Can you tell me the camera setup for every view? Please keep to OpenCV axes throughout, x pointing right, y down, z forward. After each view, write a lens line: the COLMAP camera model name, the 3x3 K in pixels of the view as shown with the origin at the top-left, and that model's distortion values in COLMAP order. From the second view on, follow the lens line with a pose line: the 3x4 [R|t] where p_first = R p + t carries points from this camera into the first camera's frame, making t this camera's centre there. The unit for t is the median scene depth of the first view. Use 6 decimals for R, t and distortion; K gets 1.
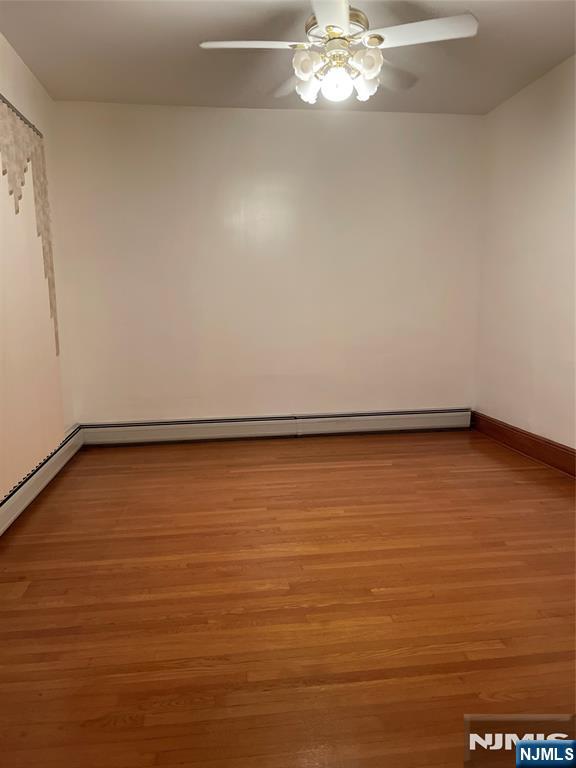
lens RADIAL K [[588.0, 0, 291.8], [0, 588.0, 387.0], [0, 0, 1]] dist [0.052436, -0.062207]
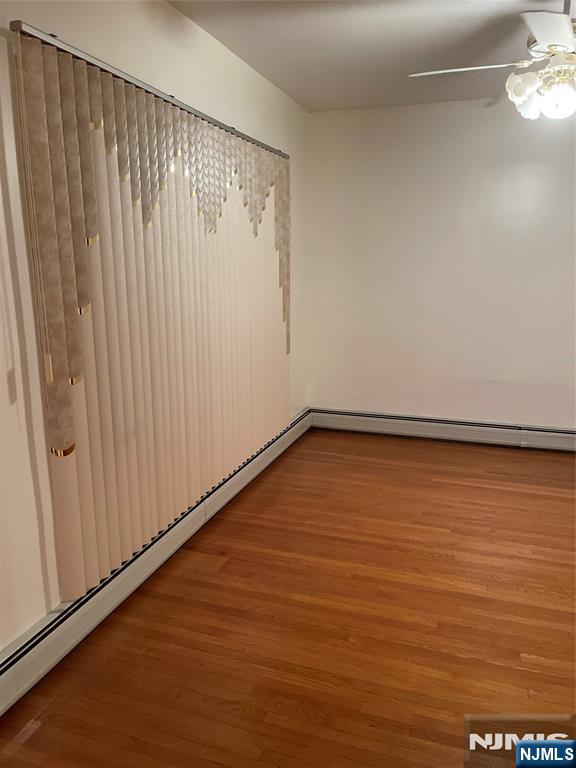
lens RADIAL K [[588.0, 0, 289.0], [0, 588.0, 382.2], [0, 0, 1]] dist [0.052436, -0.062207]
pose [[0.891956, 0.104475, -0.439886, 0.146197], [-0.074350, 0.993584, 0.085220, -0.125391], [0.445967, -0.043307, 0.894001, -0.014169]]
